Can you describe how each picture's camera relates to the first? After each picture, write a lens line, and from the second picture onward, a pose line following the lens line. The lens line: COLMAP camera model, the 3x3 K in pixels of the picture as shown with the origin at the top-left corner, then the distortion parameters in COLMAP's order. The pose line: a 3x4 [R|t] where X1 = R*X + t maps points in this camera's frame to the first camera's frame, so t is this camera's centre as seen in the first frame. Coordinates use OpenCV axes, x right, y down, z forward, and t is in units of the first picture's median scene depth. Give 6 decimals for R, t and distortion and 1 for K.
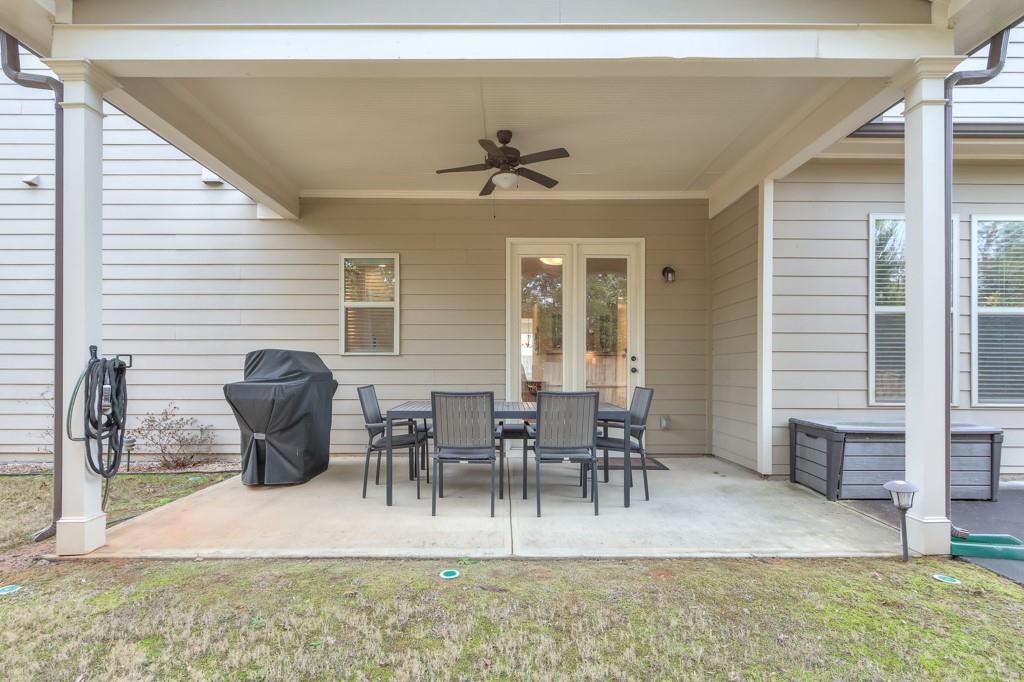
lens RADIAL K [[480.4, 0, 510.7], [0, 480.4, 347.6], [0, 0, 1]] dist [-0.003885, -0.000535]
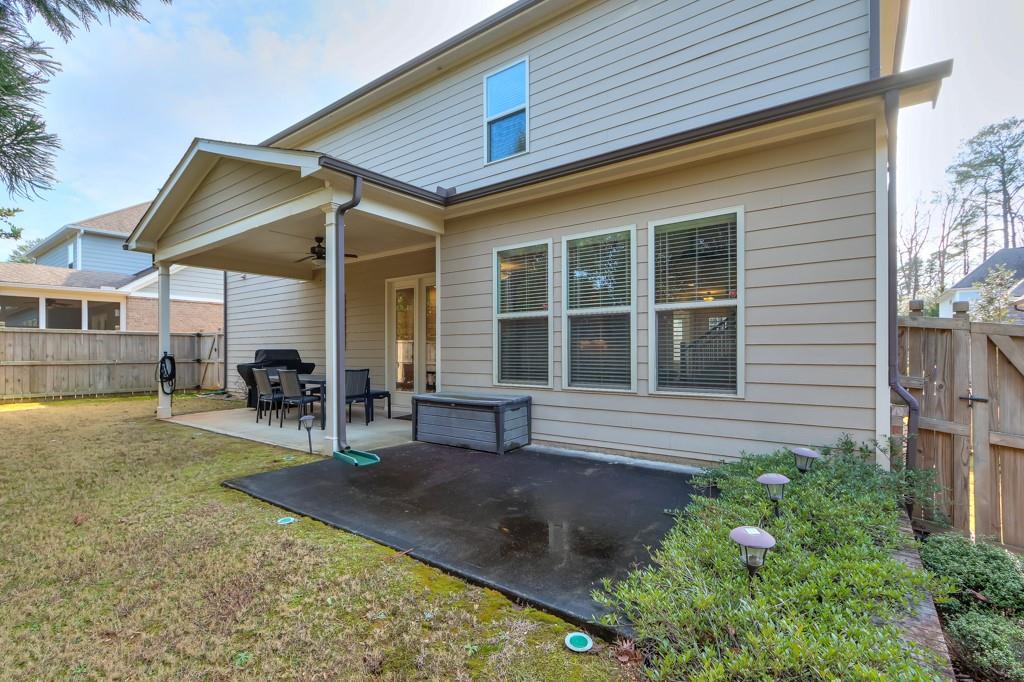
lens RADIAL K [[480.4, 0, 513.0], [0, 480.4, 344.1], [0, 0, 1]] dist [-0.003885, -0.000535]
pose [[0.811473, -0.015863, -0.584175, 1.588024], [0.010615, 0.999867, -0.012406, 0.018673], [0.584294, 0.003866, 0.811533, -0.087245]]
